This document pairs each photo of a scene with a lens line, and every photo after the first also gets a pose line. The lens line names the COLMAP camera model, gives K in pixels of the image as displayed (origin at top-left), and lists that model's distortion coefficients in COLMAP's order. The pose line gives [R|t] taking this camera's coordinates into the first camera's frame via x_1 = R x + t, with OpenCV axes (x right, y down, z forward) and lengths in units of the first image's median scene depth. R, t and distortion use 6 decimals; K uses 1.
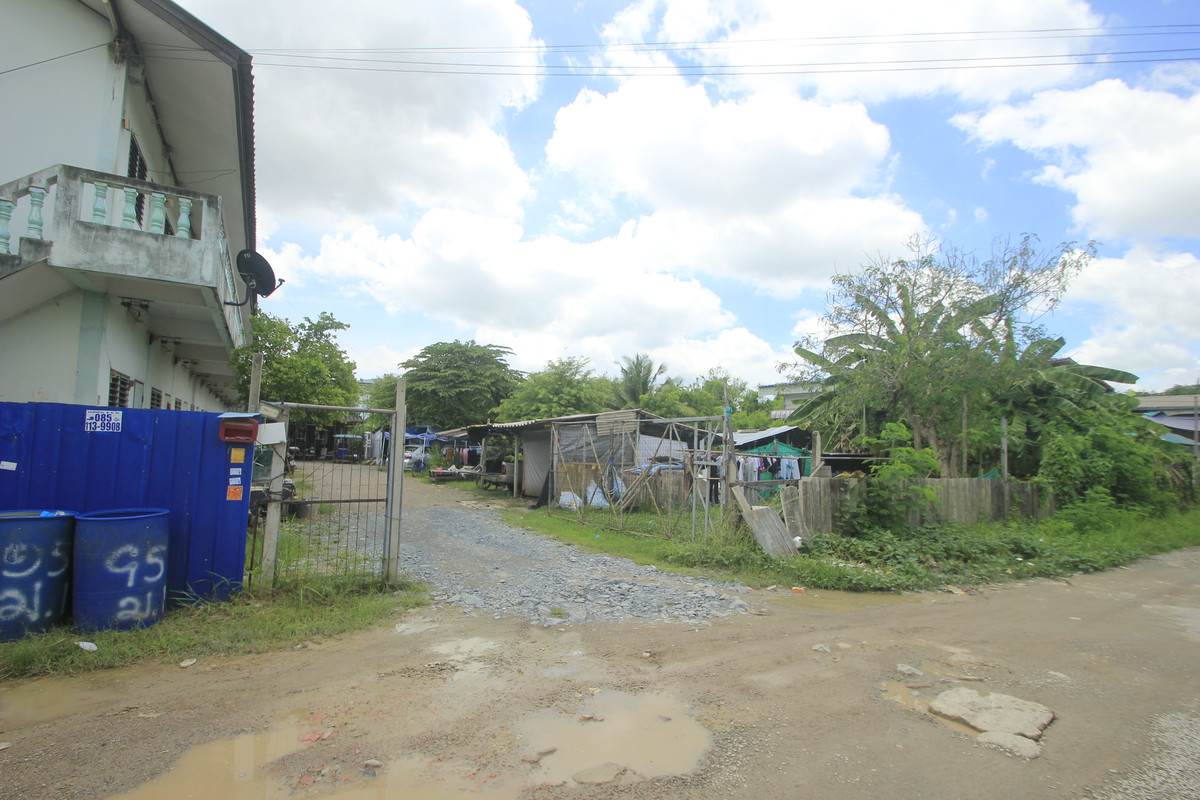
lens RADIAL K [[557.4, 0, 586.4], [0, 557.4, 412.8], [0, 0, 1]] dist [0.014992, -0.016010]
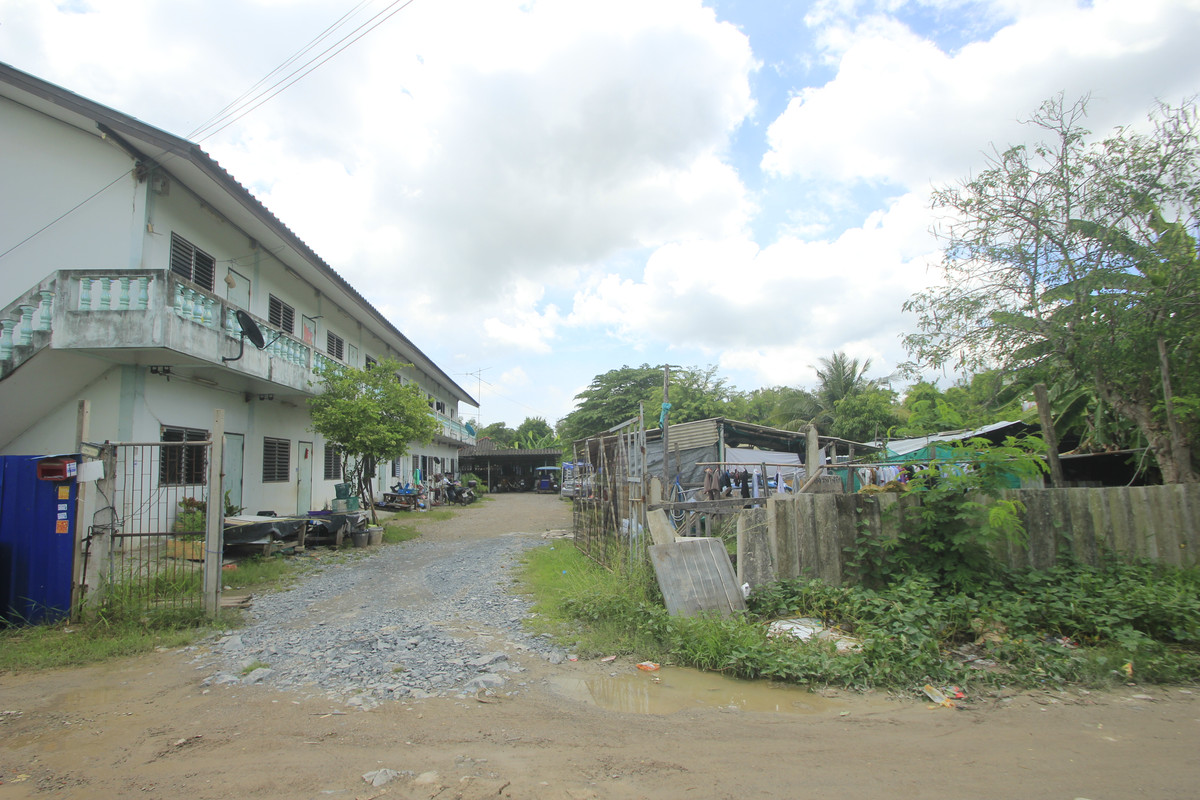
lens RADIAL K [[557.4, 0, 586.4], [0, 557.4, 412.8], [0, 0, 1]] dist [0.014992, -0.016010]
pose [[0.892586, -0.097406, -0.440230, 0.304877], [0.077188, 0.994983, -0.063650, 0.026182], [0.444221, 0.022832, 0.895626, 0.176585]]
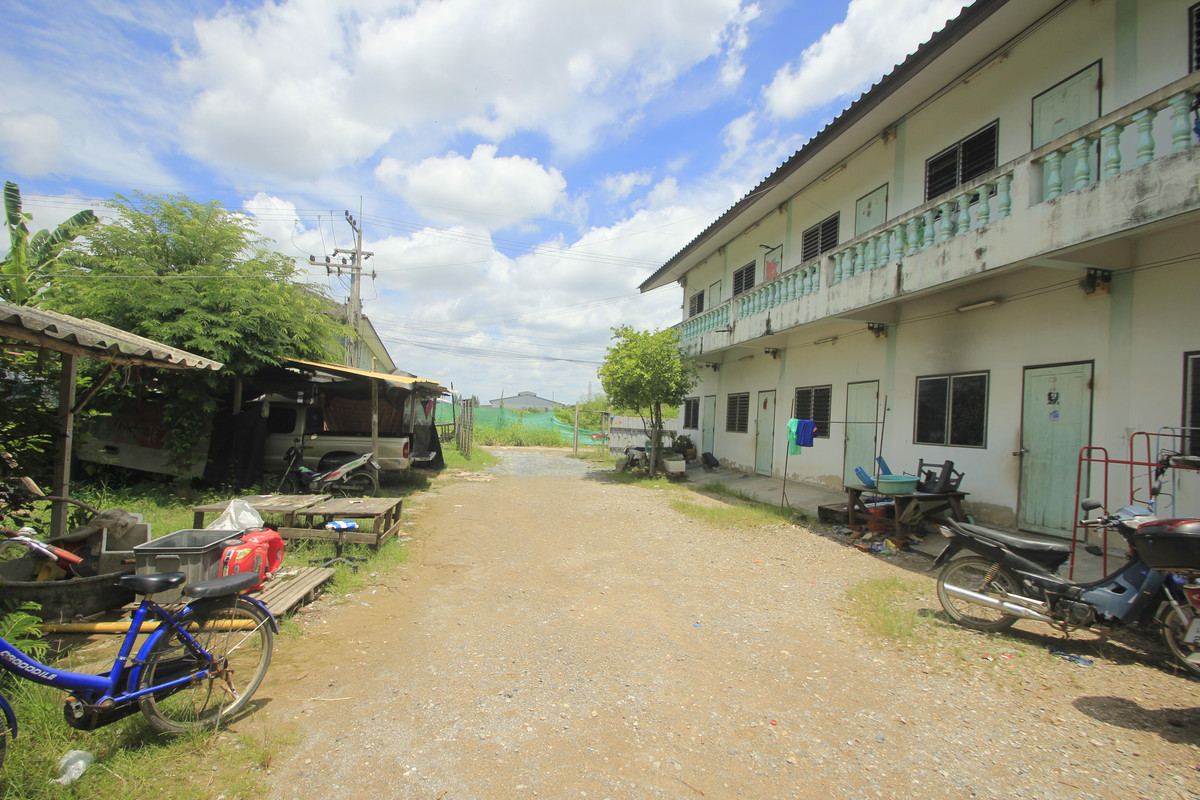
lens RADIAL K [[557.4, 0, 586.4], [0, 557.4, 412.8], [0, 0, 1]] dist [0.014992, -0.016010]
pose [[-0.937821, -0.062462, 0.341454, -0.729948], [-0.086644, 0.994663, -0.056021, 0.091745], [-0.336132, -0.082123, -0.938228, 1.948659]]
